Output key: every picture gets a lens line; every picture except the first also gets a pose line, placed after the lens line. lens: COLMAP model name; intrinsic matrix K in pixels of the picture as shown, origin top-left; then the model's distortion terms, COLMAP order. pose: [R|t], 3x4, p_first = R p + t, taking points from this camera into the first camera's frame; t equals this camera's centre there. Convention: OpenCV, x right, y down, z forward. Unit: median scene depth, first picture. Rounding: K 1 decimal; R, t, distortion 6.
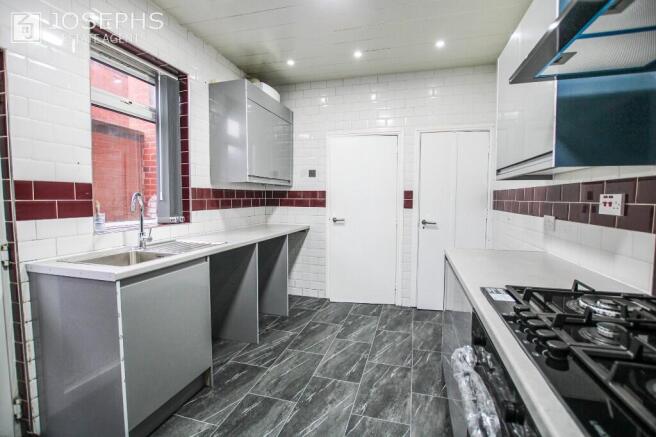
lens RADIAL K [[306.5, 0, 328.0], [0, 306.5, 218.5], [0, 0, 1]] dist [-0.028657, 0.000010]
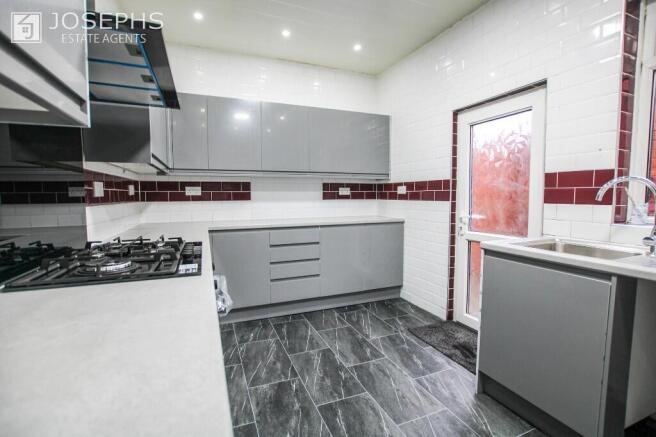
lens RADIAL K [[306.5, 0, 328.0], [0, 306.5, 218.5], [0, 0, 1]] dist [-0.028657, 0.000010]
pose [[-0.787237, 0.037898, -0.615485, 0.544223], [-0.045623, 0.991795, 0.119424, -0.069678], [0.614960, 0.122096, -0.779048, 1.524794]]
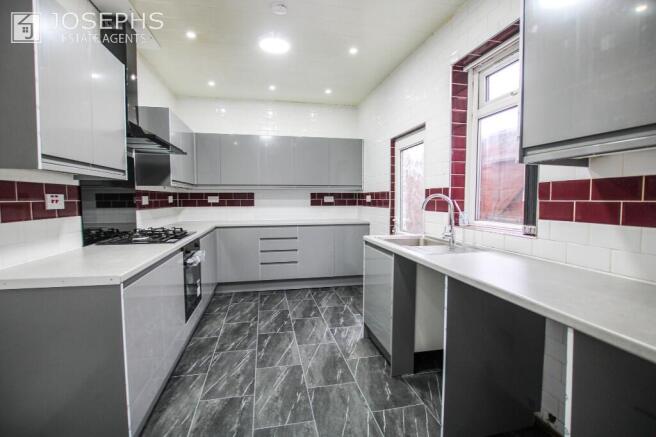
lens RADIAL K [[313.6, 0, 325.0], [0, 313.6, 216.3], [0, 0, 1]] dist [-0.001132, 0.000128]
pose [[-0.892085, 0.015196, -0.451612, 0.439138], [-0.037445, 0.993511, 0.107396, -0.138605], [0.450313, 0.112717, -0.885727, 2.204336]]
